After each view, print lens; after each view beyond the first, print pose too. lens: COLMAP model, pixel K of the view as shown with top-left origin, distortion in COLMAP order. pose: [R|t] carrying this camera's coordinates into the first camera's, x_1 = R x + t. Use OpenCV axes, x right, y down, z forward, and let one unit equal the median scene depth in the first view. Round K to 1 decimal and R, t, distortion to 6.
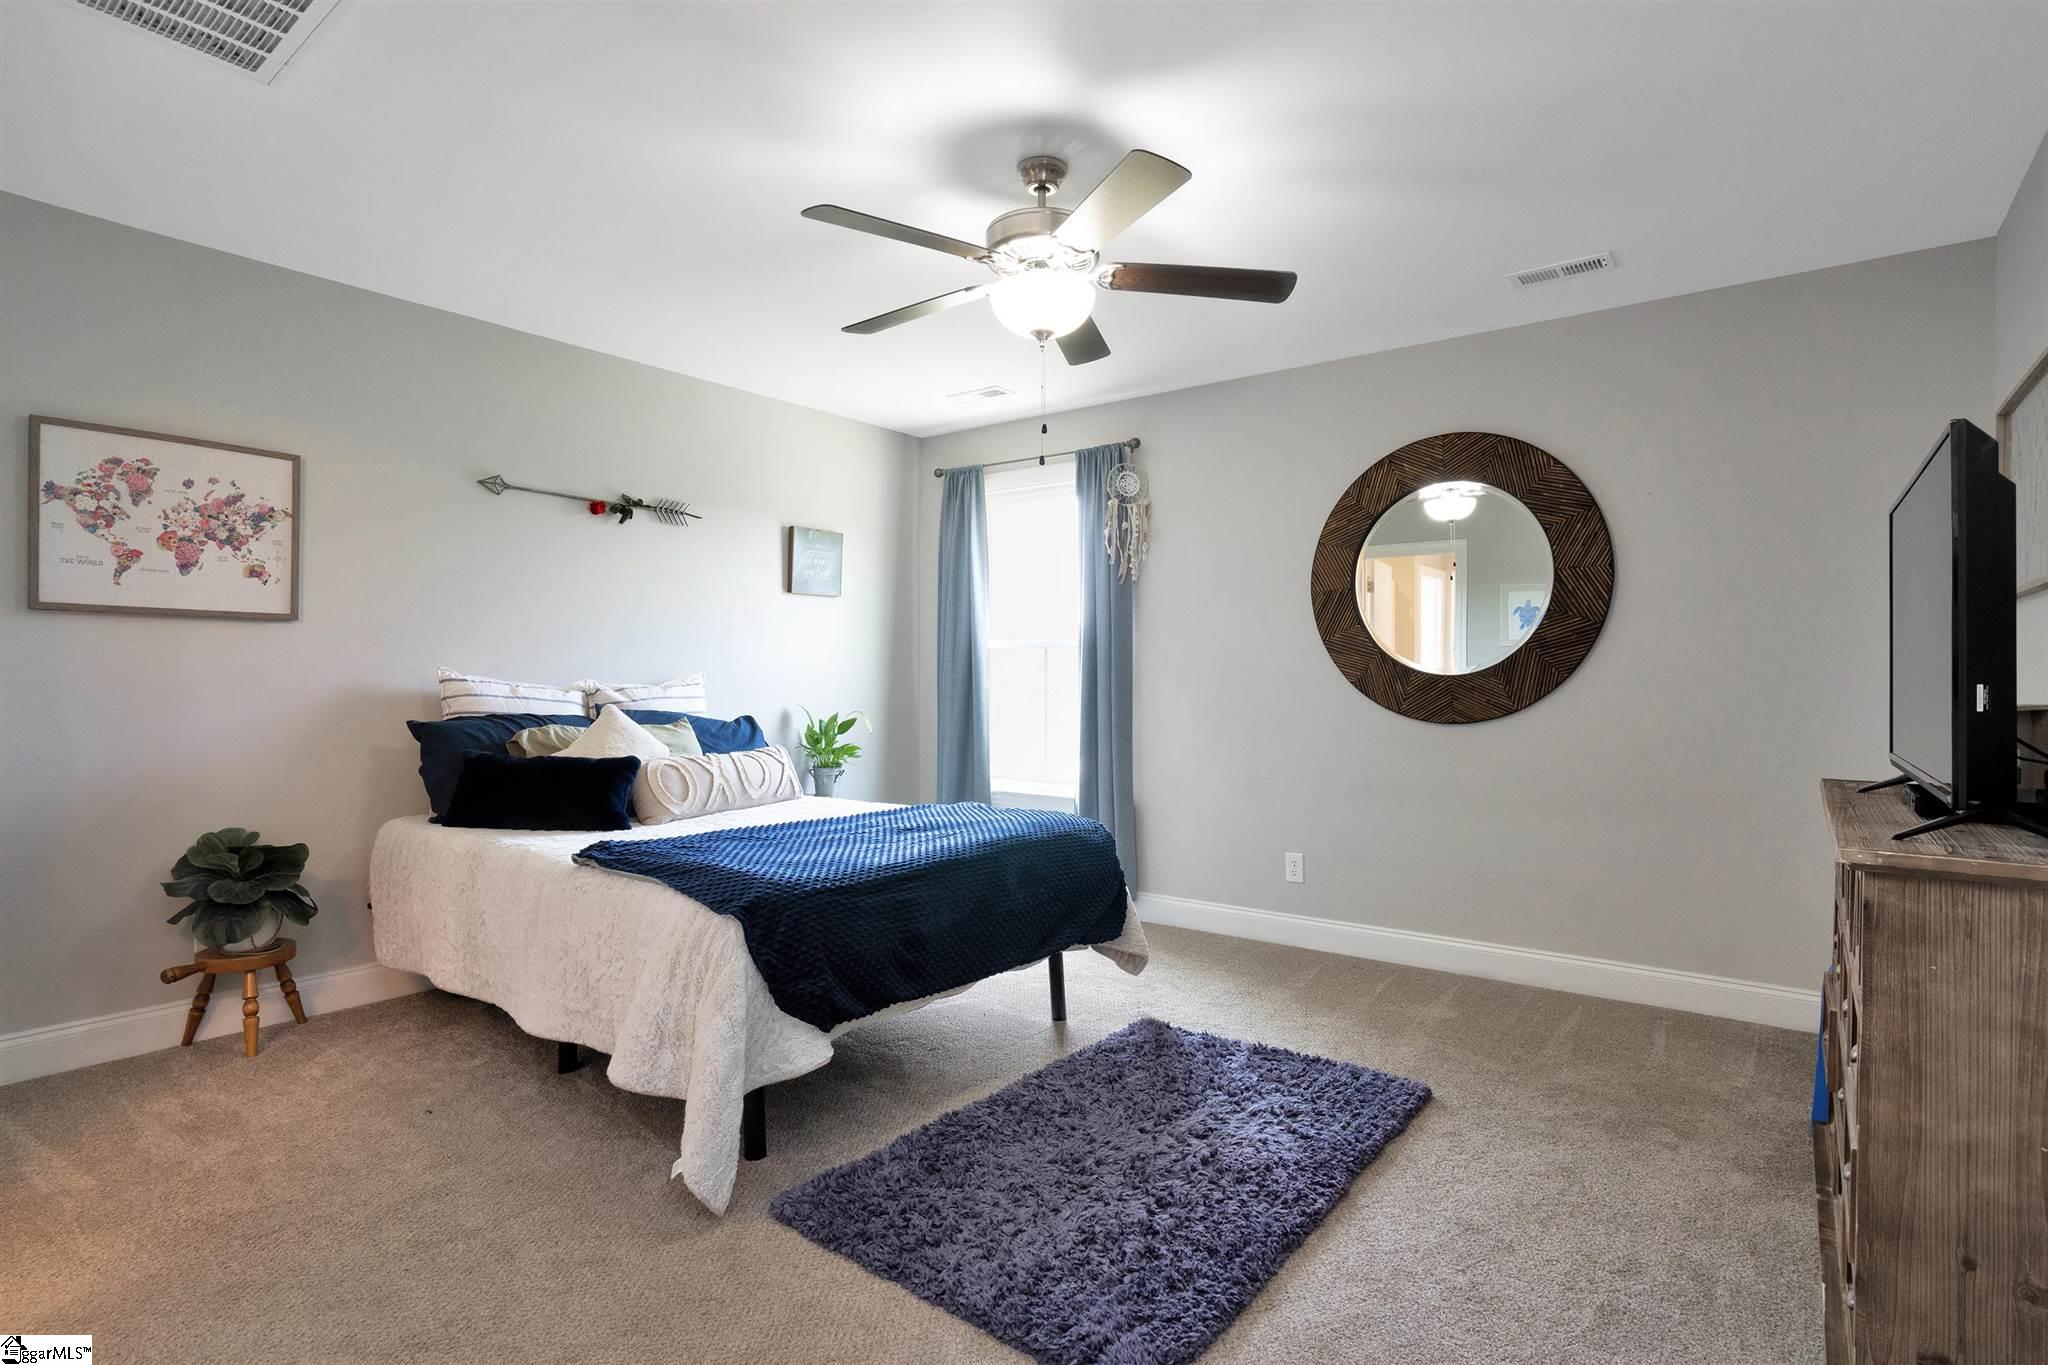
lens RADIAL K [[1056.3, 0, 1029.7], [0, 1056.3, 682.7], [0, 0, 1]] dist [0.003367, 0.000707]
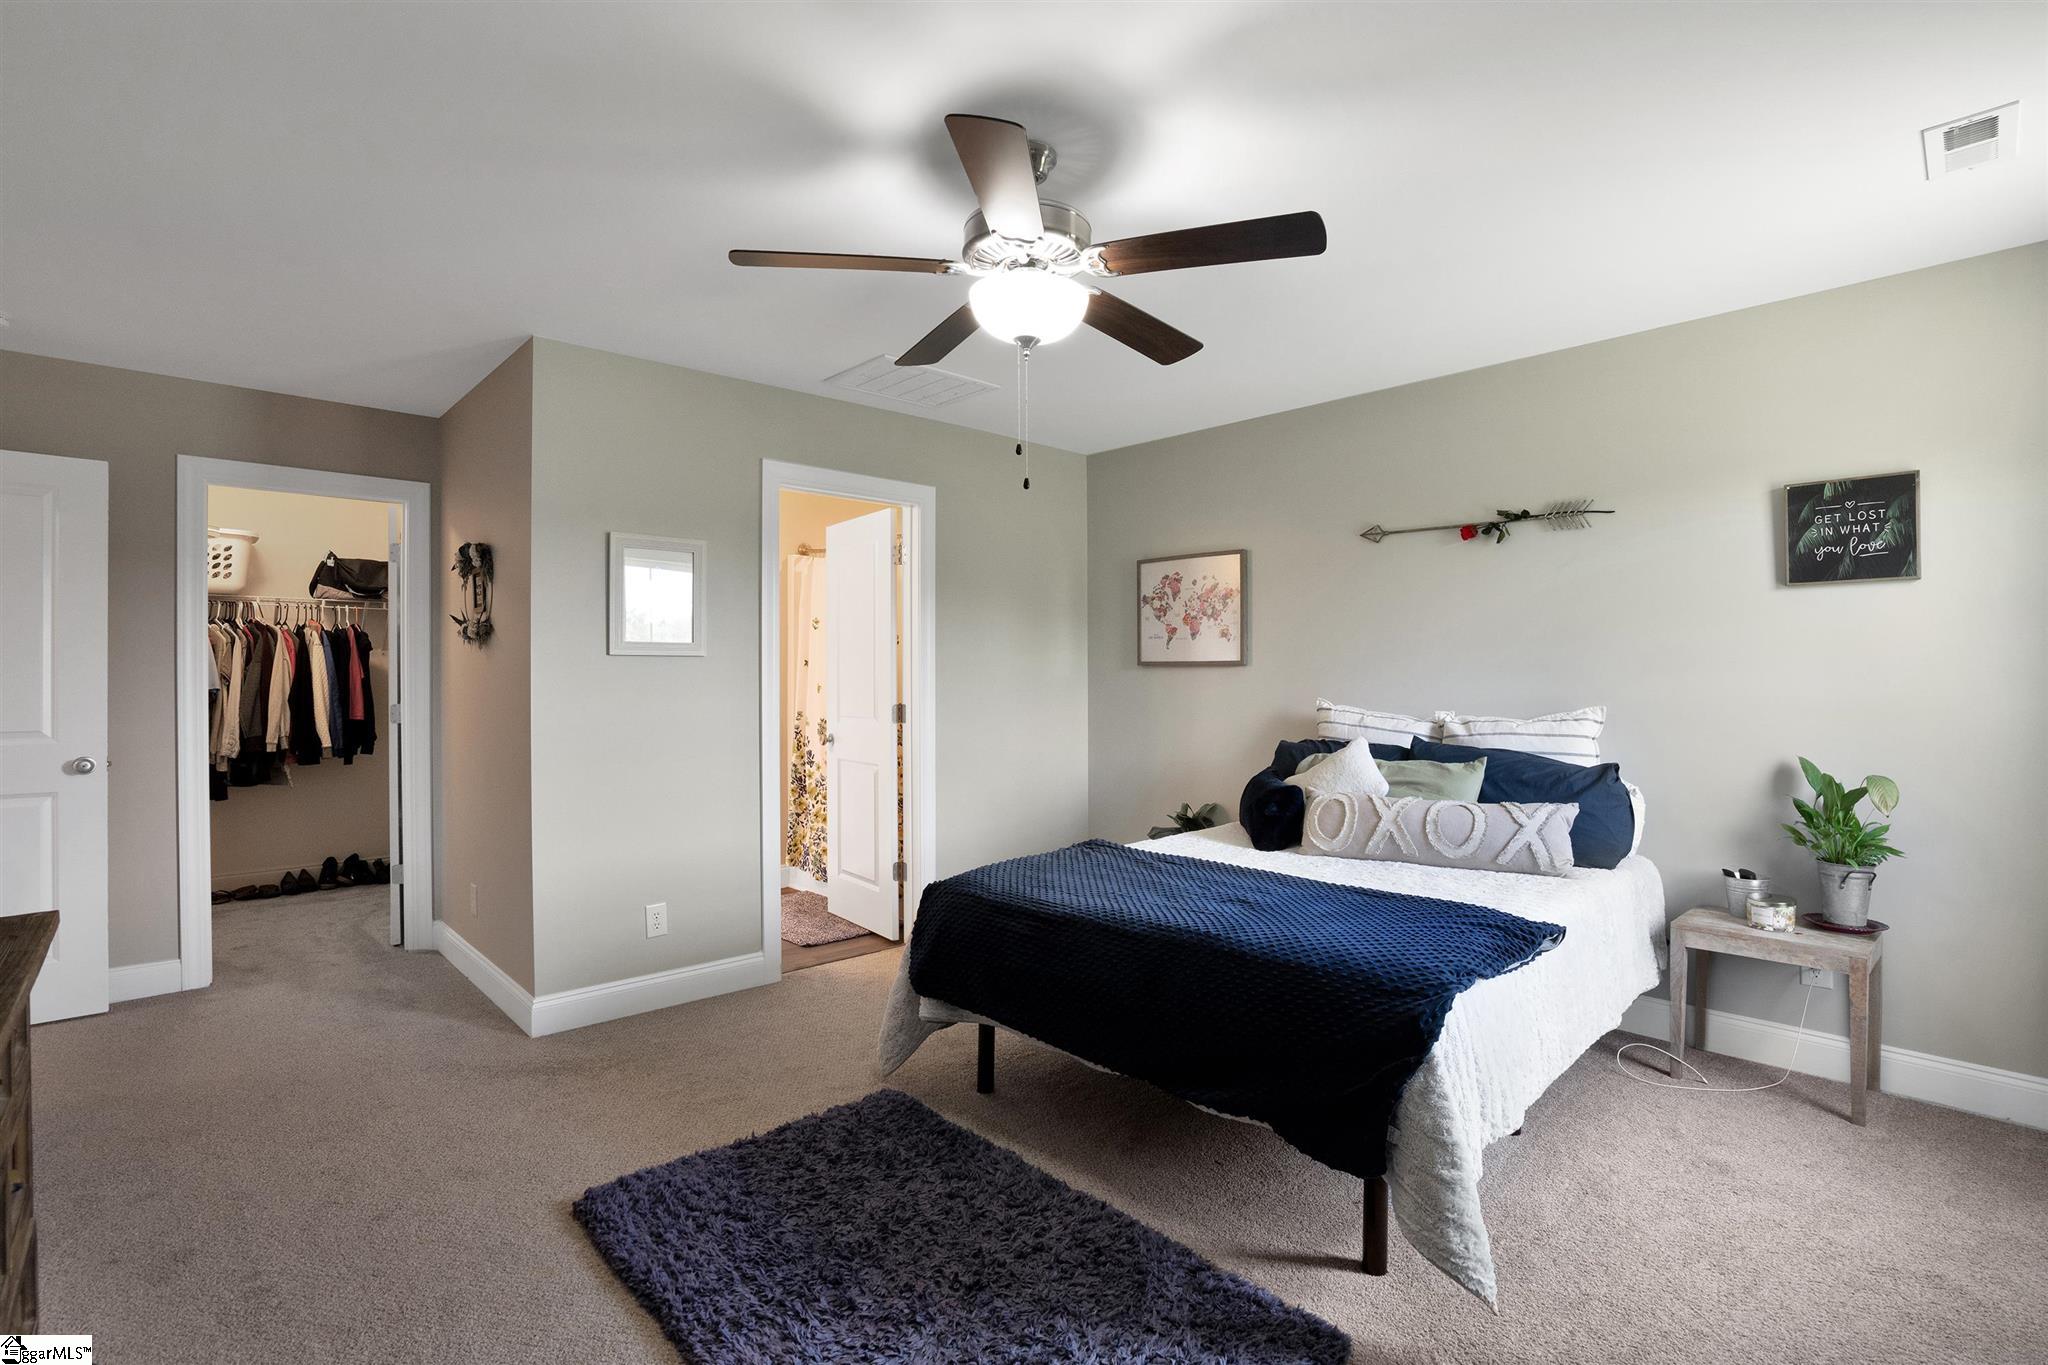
lens RADIAL K [[995.5, 0, 1031.3], [0, 995.5, 680.5], [0, 0, 1]] dist [0.001914, 0.000176]
pose [[-0.154380, -0.005517, -0.987996, 0.705029], [-0.006217, 0.999970, -0.004612, -0.031282], [0.987992, 0.005430, -0.154410, 0.965496]]
